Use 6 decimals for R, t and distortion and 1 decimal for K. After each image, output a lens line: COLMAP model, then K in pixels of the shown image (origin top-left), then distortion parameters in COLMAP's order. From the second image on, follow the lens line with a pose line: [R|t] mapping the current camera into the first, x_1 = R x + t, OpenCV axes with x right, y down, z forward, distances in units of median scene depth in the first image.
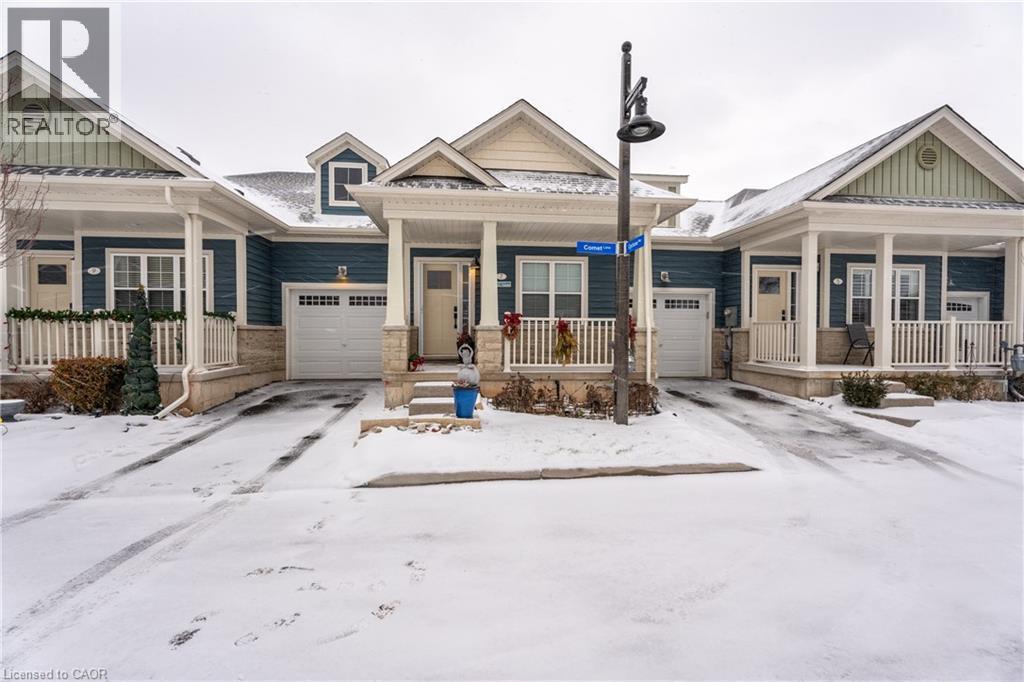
lens RADIAL K [[451.0, 0, 511.0], [0, 451.0, 338.3], [0, 0, 1]] dist [-0.000896, 0.000257]
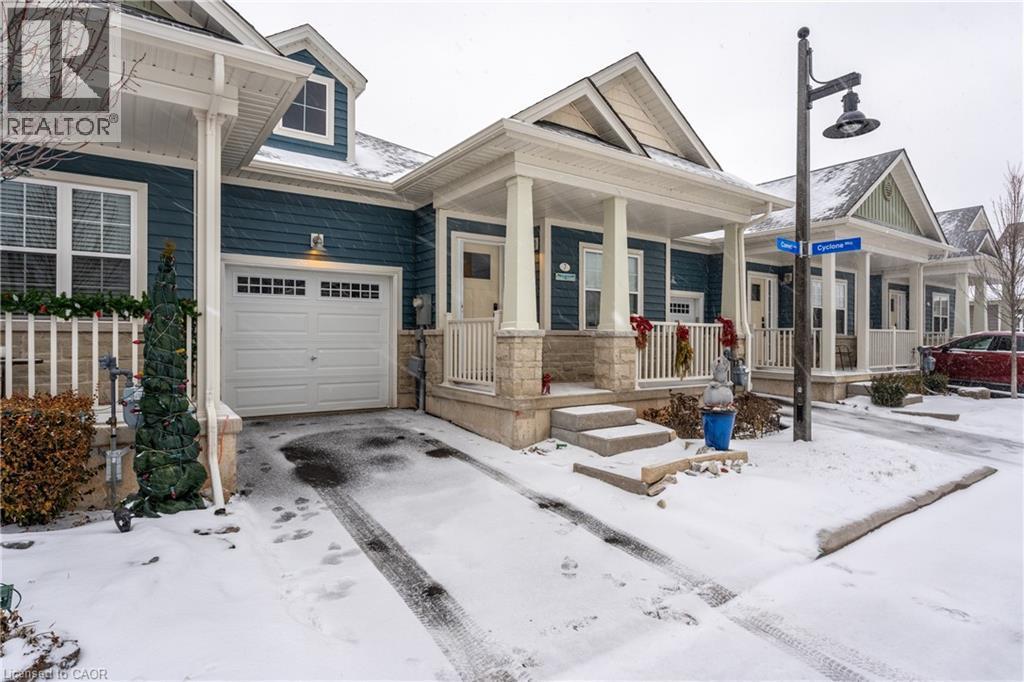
lens RADIAL K [[548.5, 0, 511.9], [0, 548.5, 337.0], [0, 0, 1]] dist [-0.007874, -0.001144]
pose [[0.875053, 0.002375, 0.484021, -0.656867], [0.002394, 0.999954, -0.009235, -0.009567], [-0.484021, 0.009240, 0.875008, 0.255709]]
